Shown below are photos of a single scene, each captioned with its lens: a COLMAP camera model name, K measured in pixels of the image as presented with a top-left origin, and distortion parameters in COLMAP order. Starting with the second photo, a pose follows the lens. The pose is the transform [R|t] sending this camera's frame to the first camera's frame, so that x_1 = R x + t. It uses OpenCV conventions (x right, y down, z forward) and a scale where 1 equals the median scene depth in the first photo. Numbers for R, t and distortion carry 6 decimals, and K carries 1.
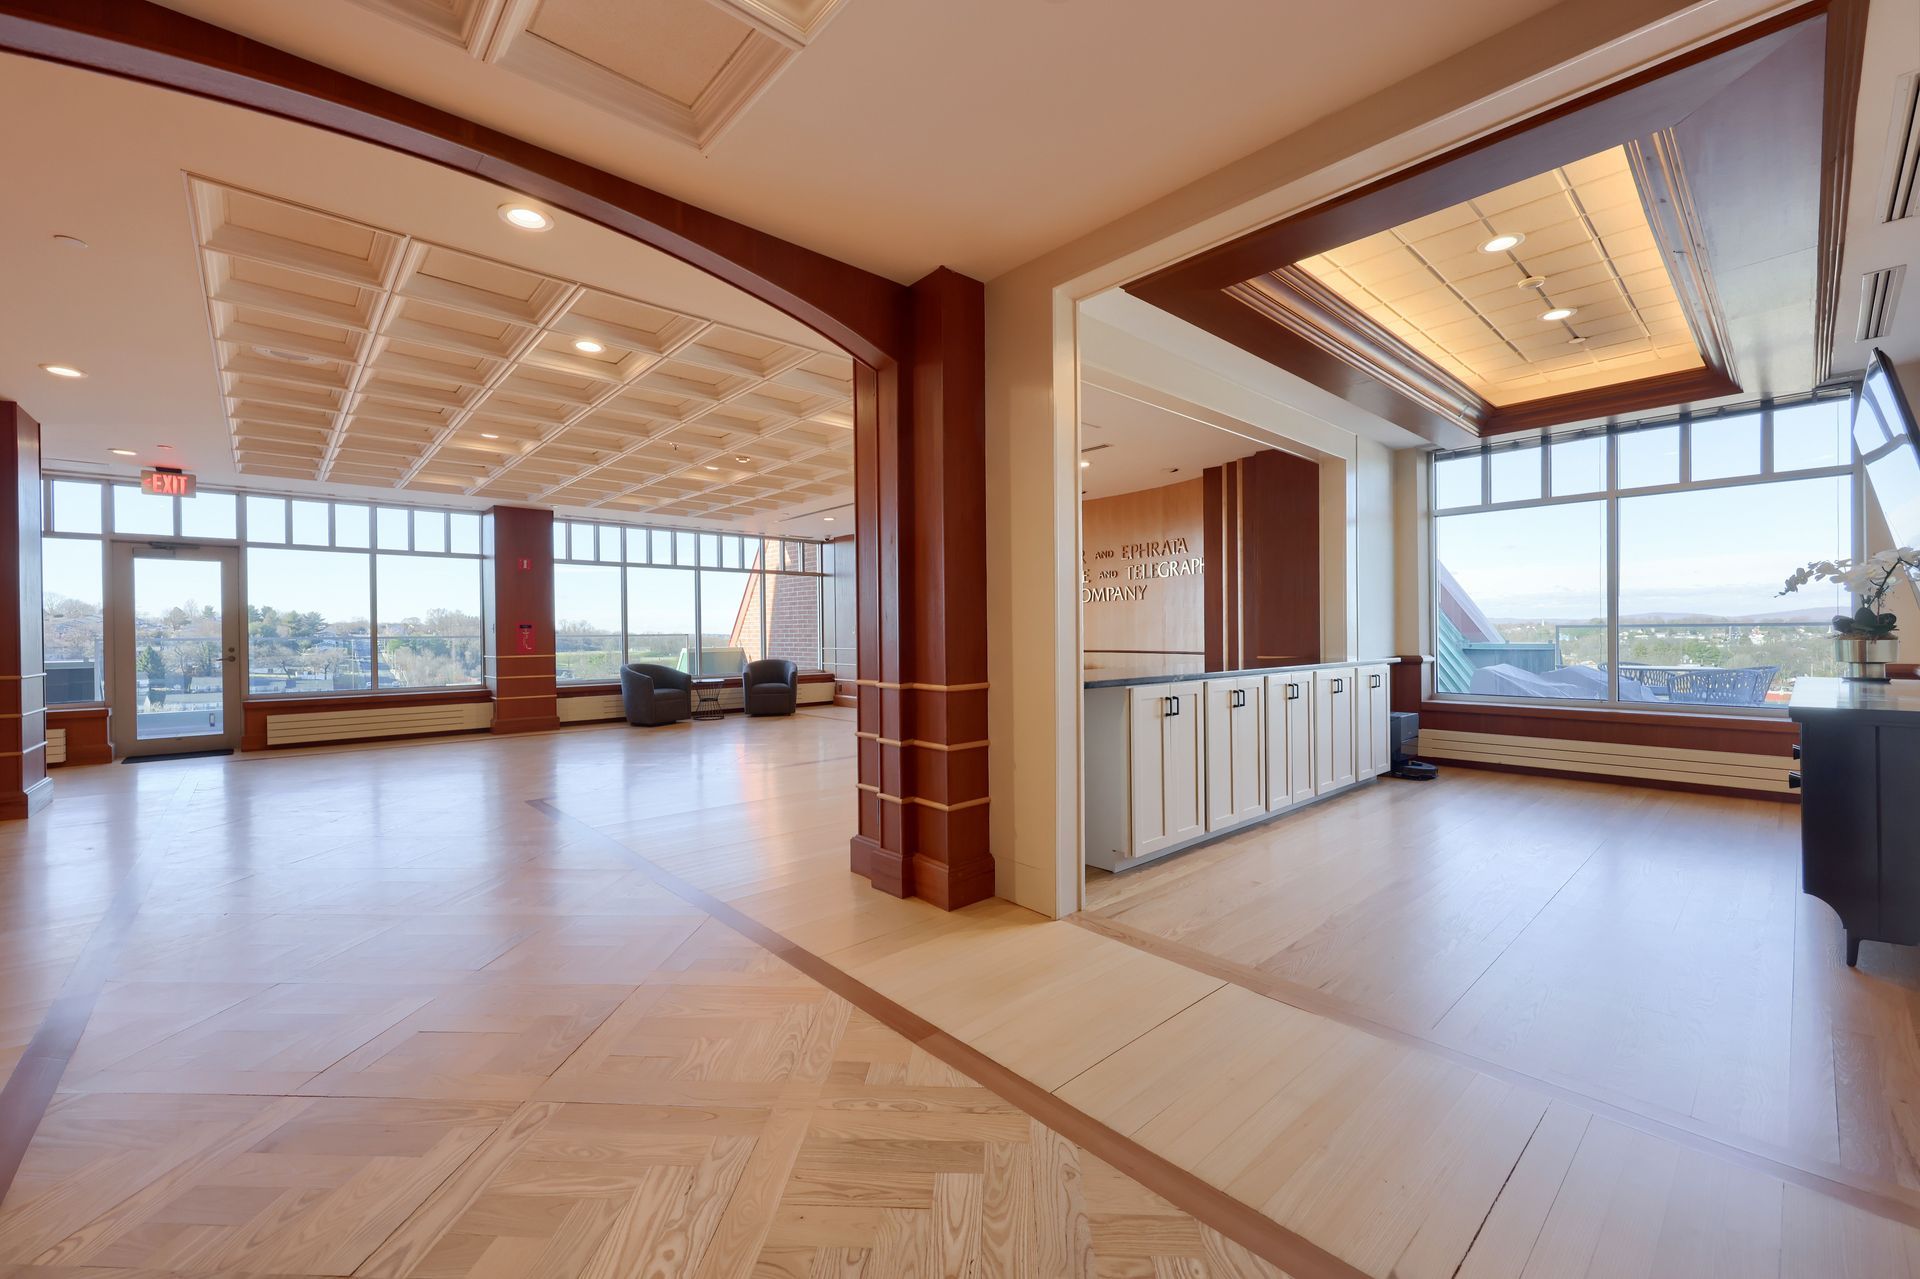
lens RADIAL K [[775.7, 0, 950.2], [0, 775.7, 639.5], [0, 0, 1]] dist [-0.003594, 0.000121]
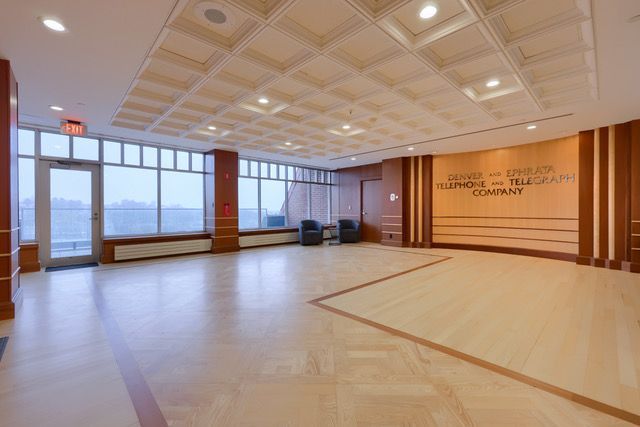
lens RADIAL K [[276.2, 0, 323.7], [0, 276.2, 210.8], [0, 0, 1]] dist [0.006627, -0.000921]
pose [[0.999539, 0.007987, 0.029277, -0.340151], [-0.007838, 0.999956, -0.005194, 0.003570], [-0.029317, 0.004962, 0.999558, 0.238976]]
